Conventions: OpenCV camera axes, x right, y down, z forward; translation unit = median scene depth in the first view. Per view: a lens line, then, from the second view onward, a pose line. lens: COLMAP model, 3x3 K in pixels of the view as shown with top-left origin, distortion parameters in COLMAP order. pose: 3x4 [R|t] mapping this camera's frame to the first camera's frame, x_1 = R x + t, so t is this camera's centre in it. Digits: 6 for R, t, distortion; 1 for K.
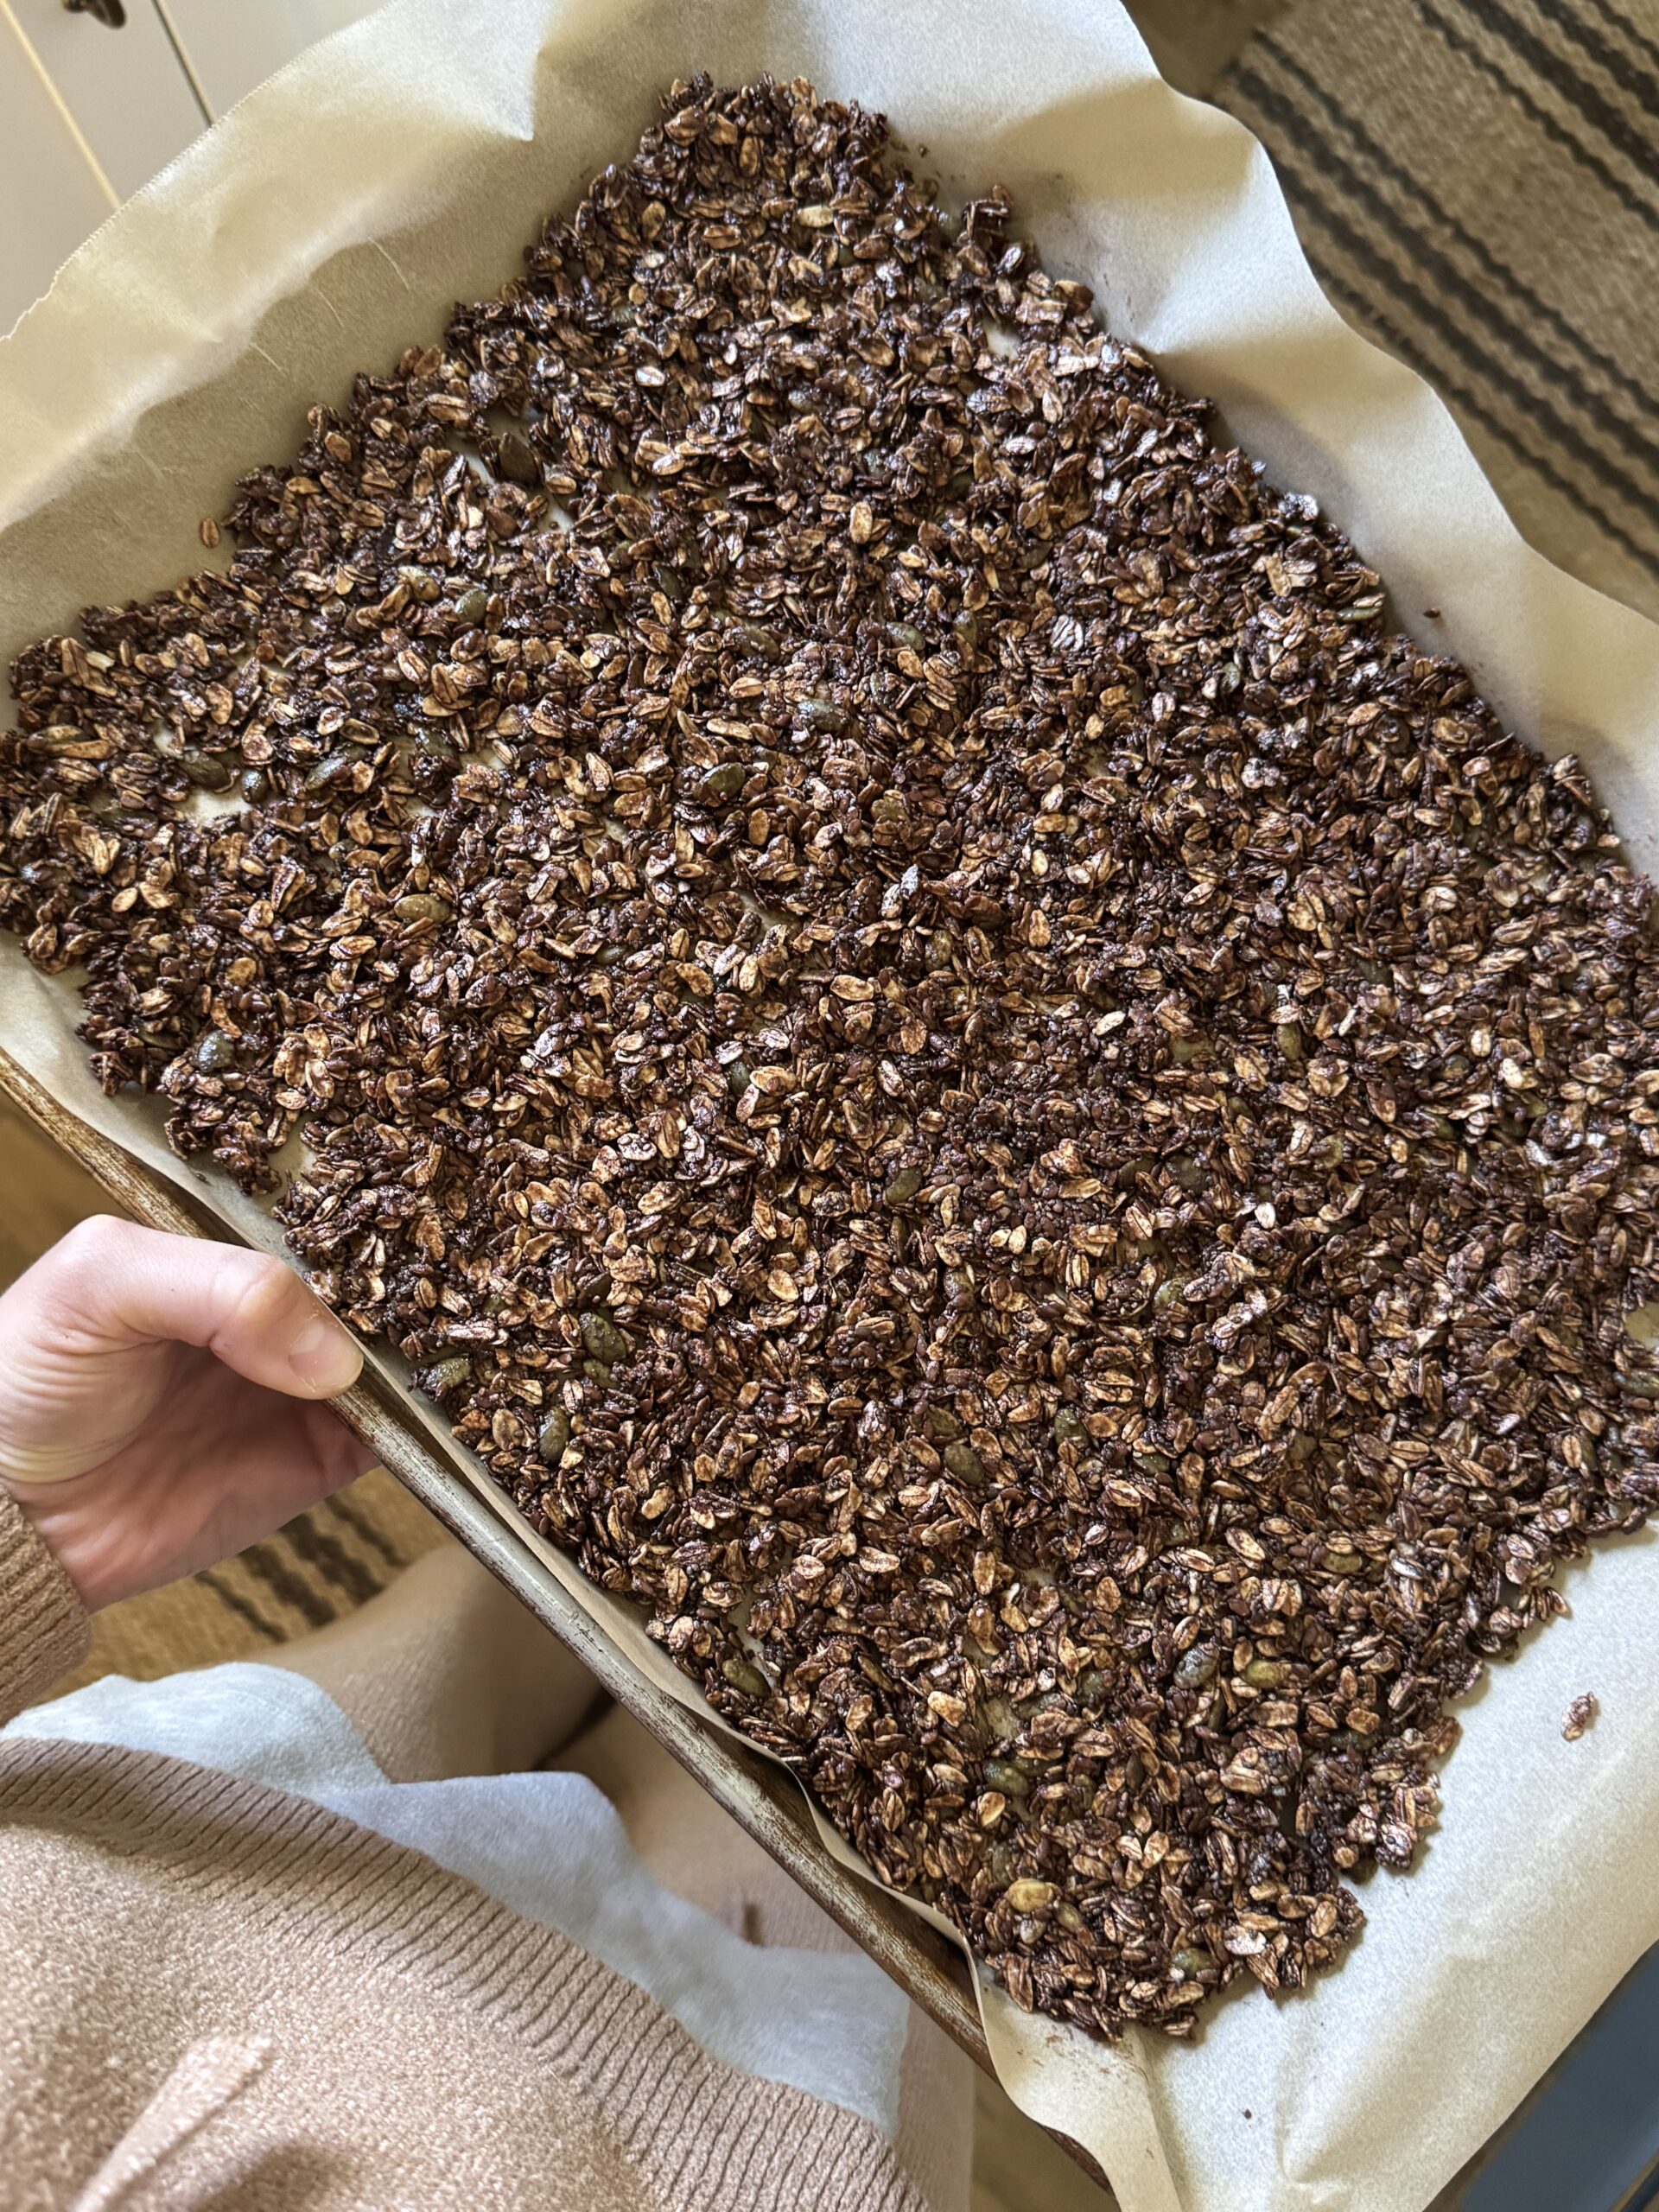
lens RADIAL K [[2102.8, 0, 829.5], [0, 2102.8, 1106.0], [0, 0, 1]] dist [0.186834, -0.604905]
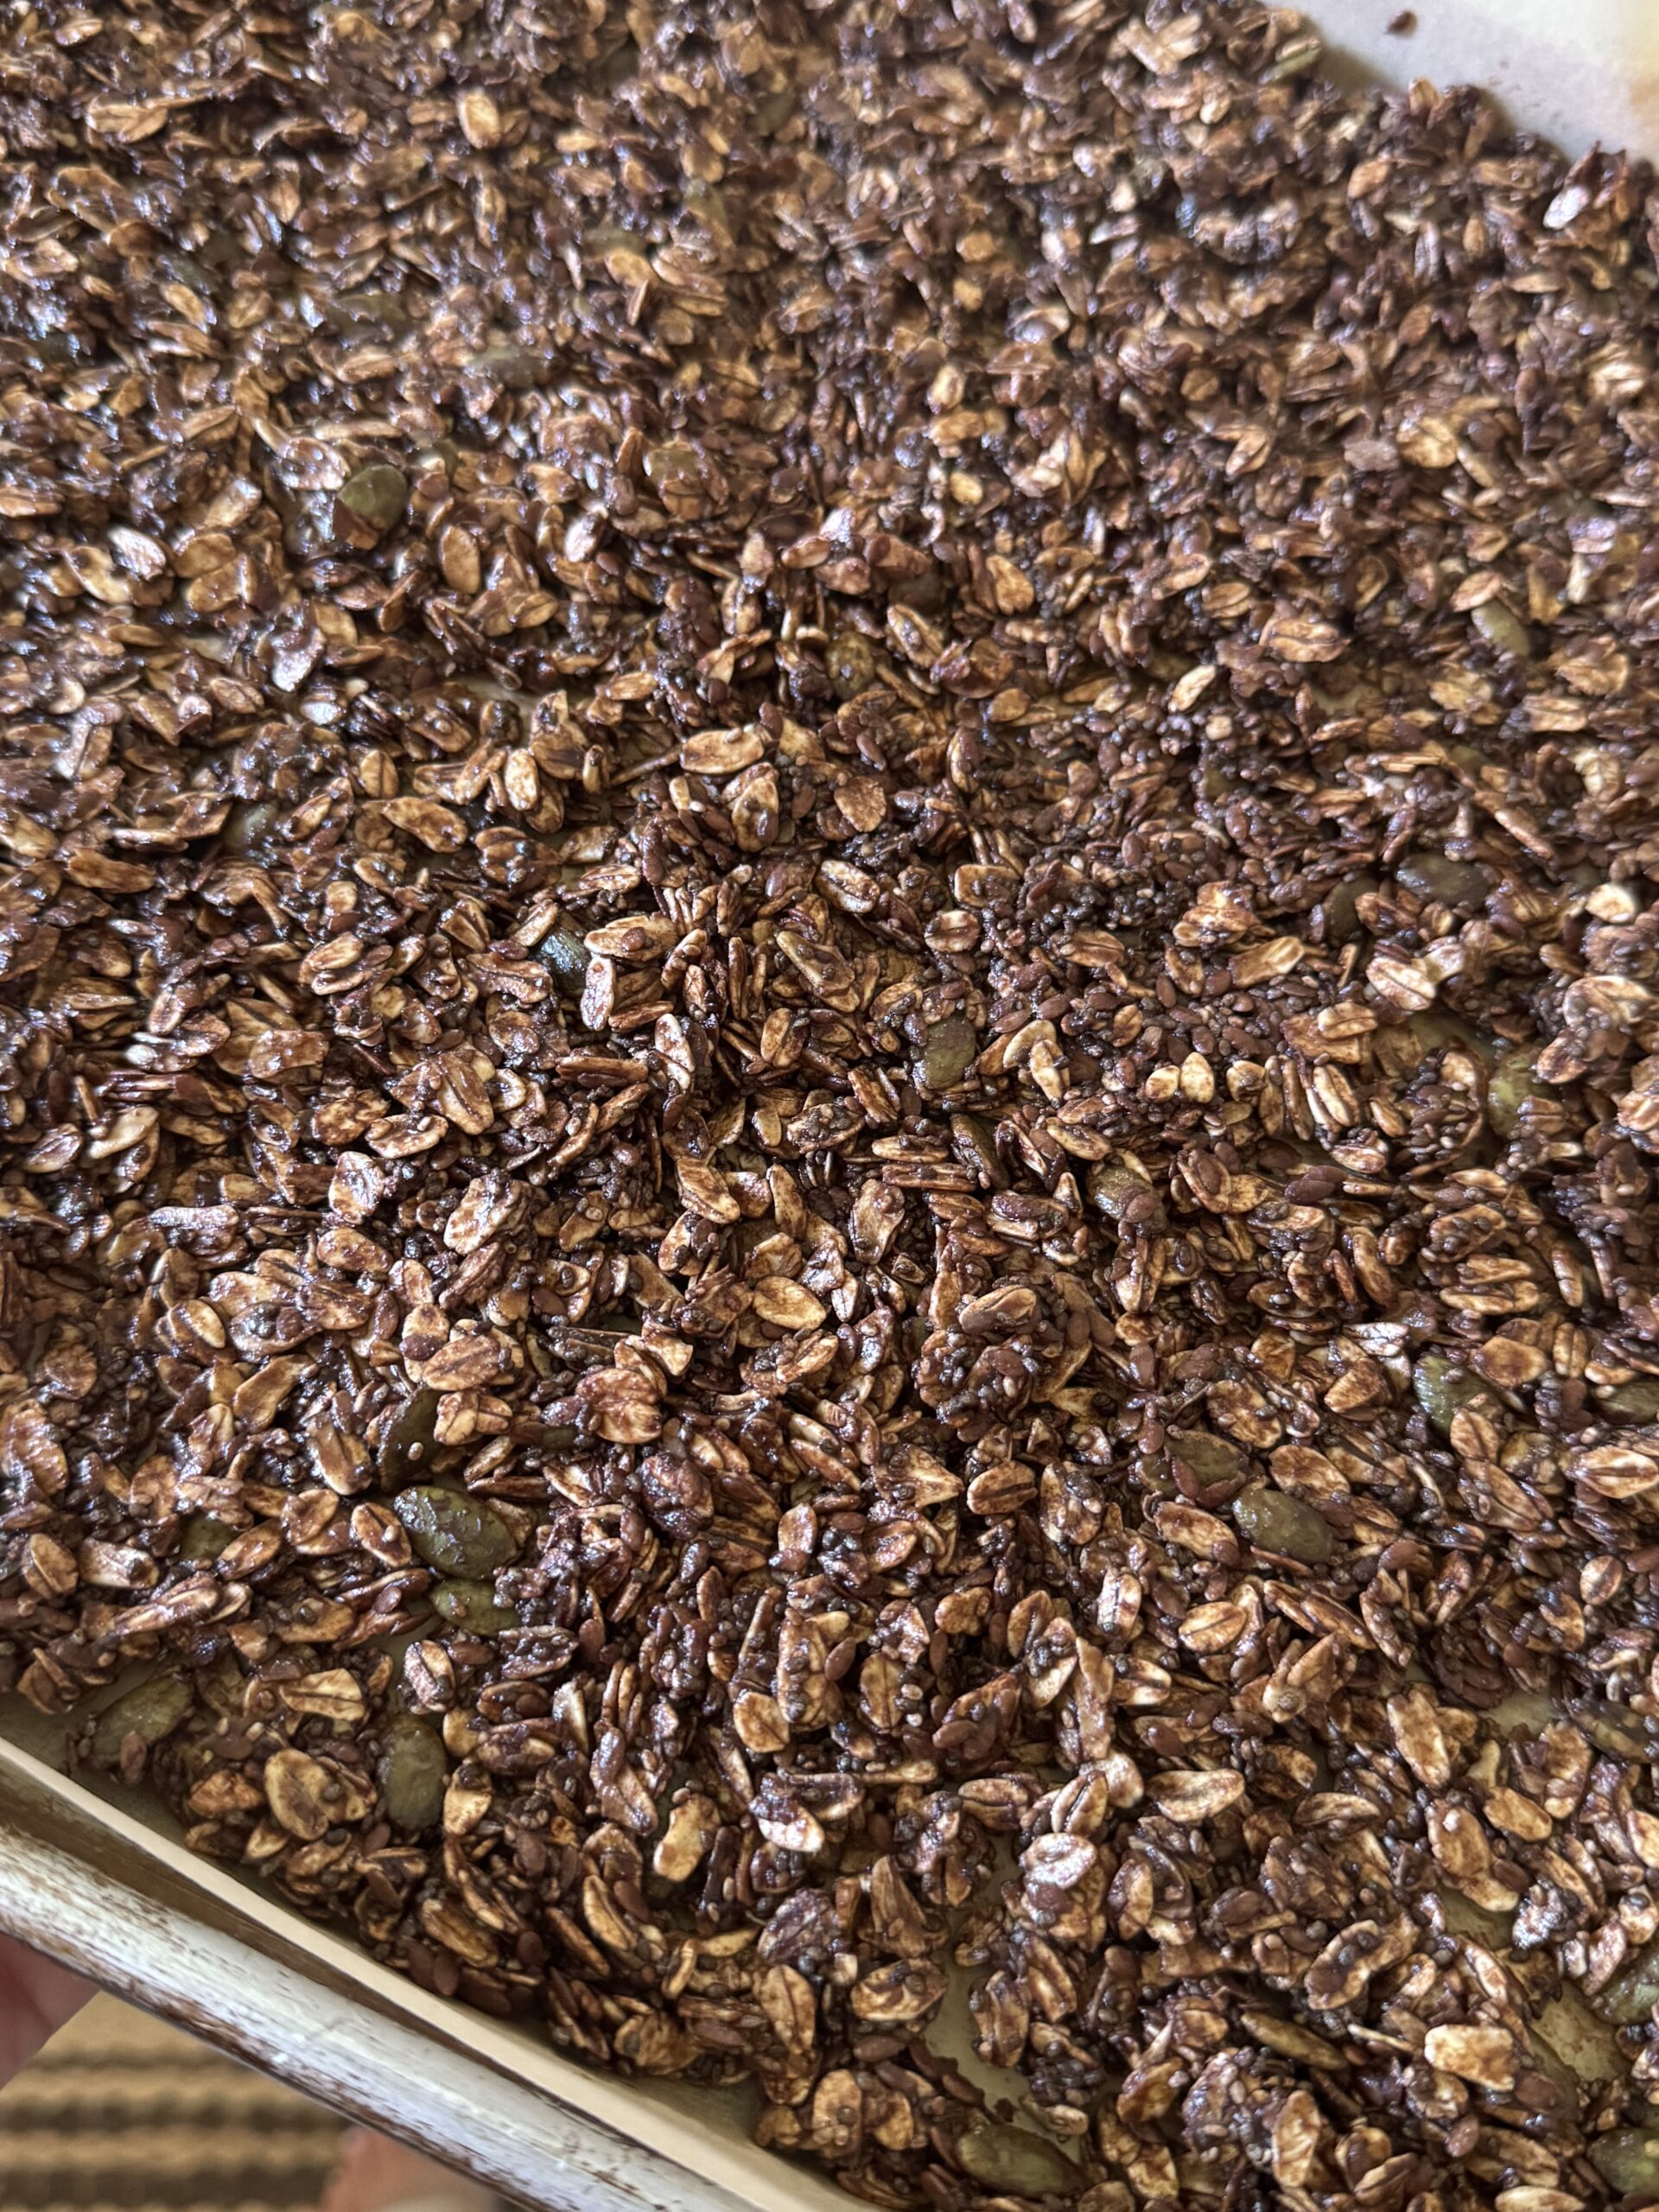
lens RADIAL K [[2102.8, 0, 829.5], [0, 2102.8, 1106.0], [0, 0, 1]] dist [0.186834, -0.604905]
pose [[0.938655, -0.330584, 0.098191, -0.045502], [0.344835, 0.903037, -0.256150, 0.171103], [-0.003991, 0.274297, 0.961637, 0.525156]]
